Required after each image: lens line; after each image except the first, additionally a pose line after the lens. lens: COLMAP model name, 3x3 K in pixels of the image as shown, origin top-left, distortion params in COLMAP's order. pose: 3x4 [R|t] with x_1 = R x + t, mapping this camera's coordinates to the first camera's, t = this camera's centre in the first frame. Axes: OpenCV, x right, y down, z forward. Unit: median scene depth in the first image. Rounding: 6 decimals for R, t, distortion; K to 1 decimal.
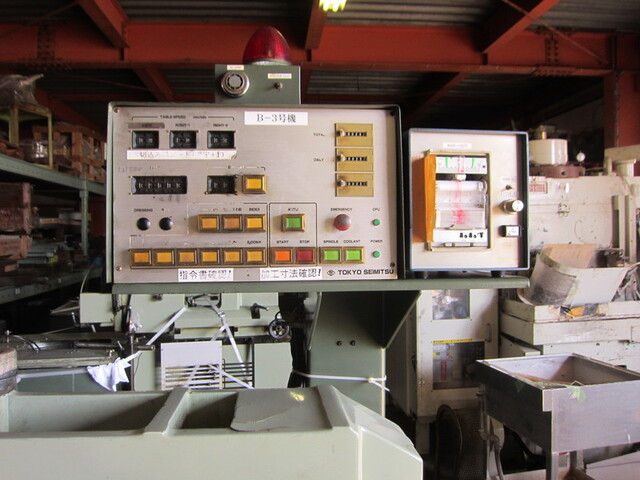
lens RADIAL K [[591.5, 0, 320.0], [0, 591.5, 240.0], [0, 0, 1]] dist [-0.032029, 0.004230]
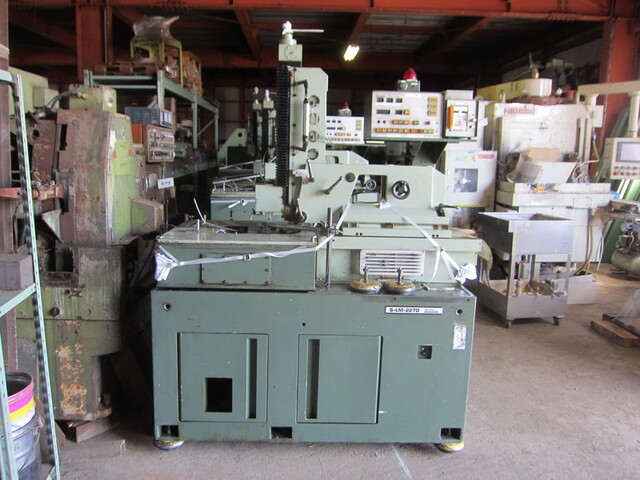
lens RADIAL K [[591.5, 0, 320.0], [0, 591.5, 240.0], [0, 0, 1]] dist [-0.032029, 0.004230]
pose [[0.998517, 0.034962, -0.041743, -0.113546], [-0.028655, 0.989287, 0.143144, 0.045791], [0.046300, -0.141735, 0.988821, -0.695359]]
